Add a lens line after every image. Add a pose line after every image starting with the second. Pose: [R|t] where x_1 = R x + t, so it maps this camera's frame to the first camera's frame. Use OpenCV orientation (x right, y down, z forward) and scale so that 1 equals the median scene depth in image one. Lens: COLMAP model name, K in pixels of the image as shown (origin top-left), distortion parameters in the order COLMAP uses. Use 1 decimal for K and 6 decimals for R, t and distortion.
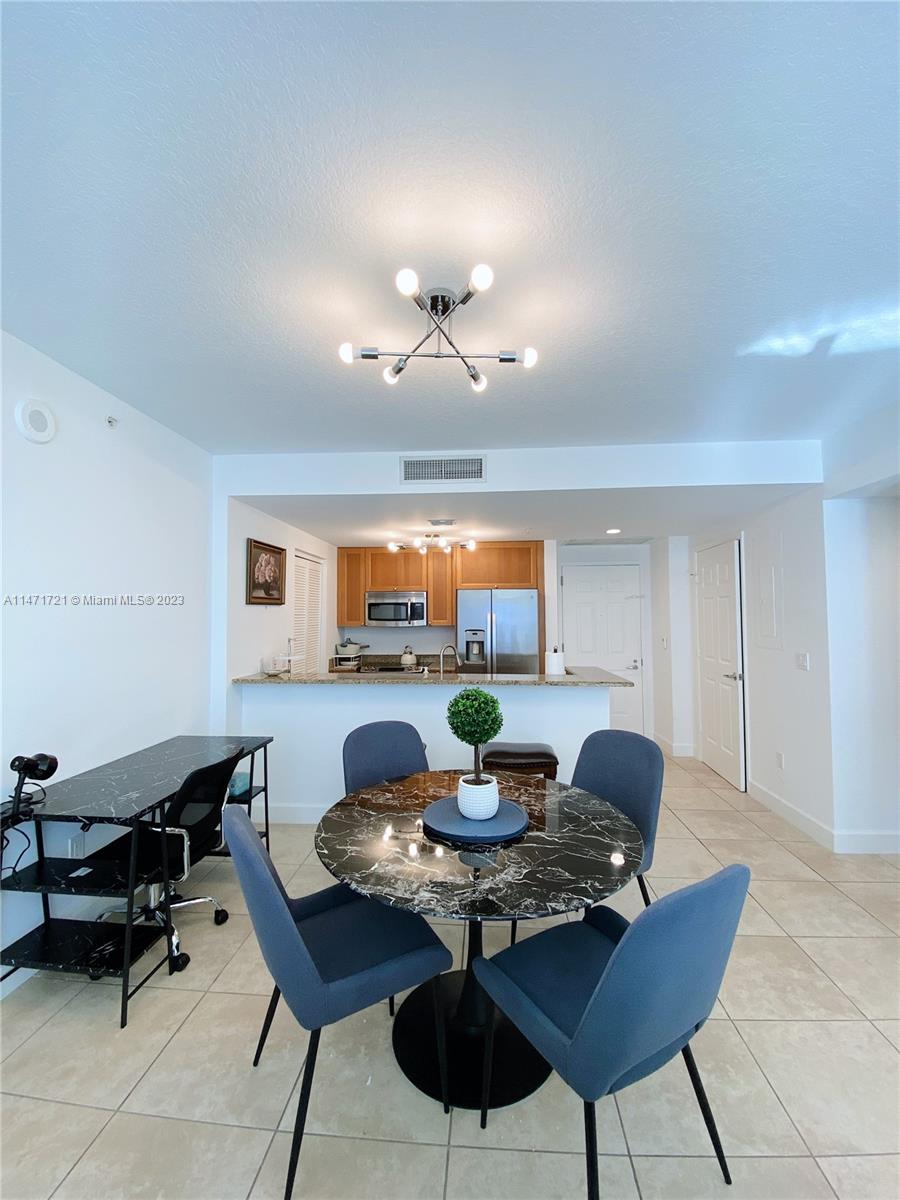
lens RADIAL K [[490.3, 0, 451.1], [0, 490.3, 595.5], [0, 0, 1]] dist [0.019273, 0.000007]
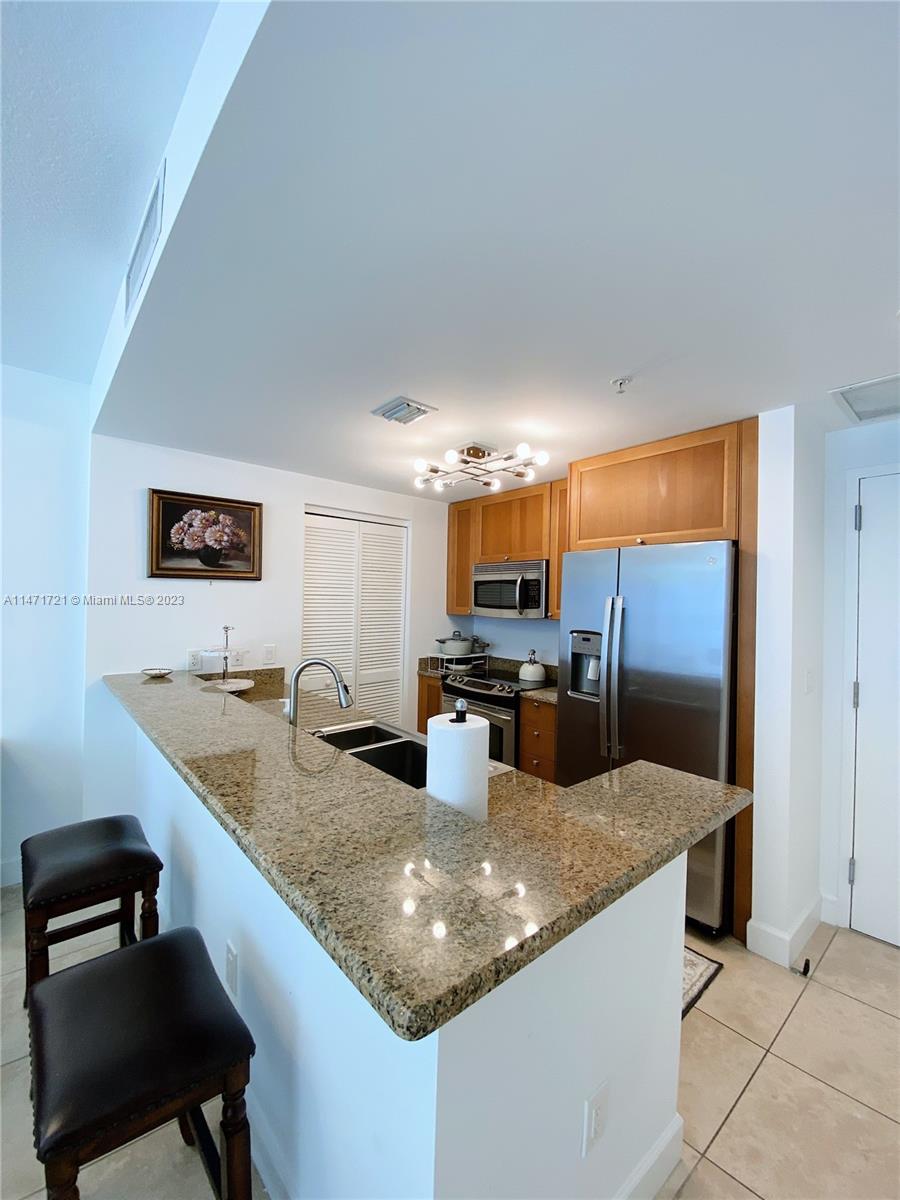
lens RADIAL K [[490.3, 0, 451.1], [0, 490.3, 595.5], [0, 0, 1]] dist [0.019273, 0.000007]
pose [[0.698384, 0.012238, -0.715619, 0.302556], [0.007194, 0.999683, 0.024116, 0.020477], [0.715687, -0.021990, 0.698075, 0.546665]]
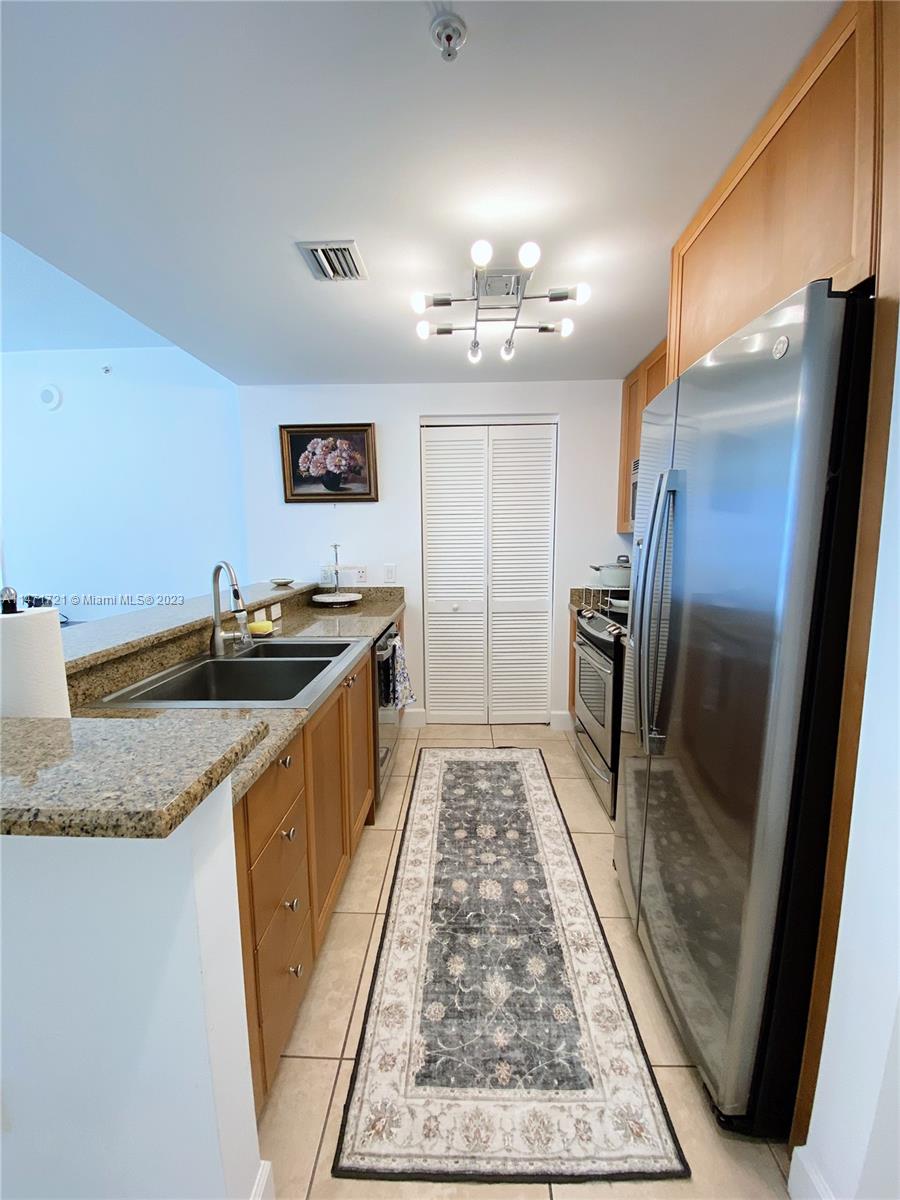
lens RADIAL K [[485.8, 0, 450.0], [0, 485.8, 600.0], [0, 0, 1]] dist [0.013145, -0.000277]
pose [[0.040005, 0.136862, -0.989782, 0.334702], [0.046848, 0.989229, 0.138679, 0.056248], [0.998101, -0.051917, 0.033163, 0.854860]]
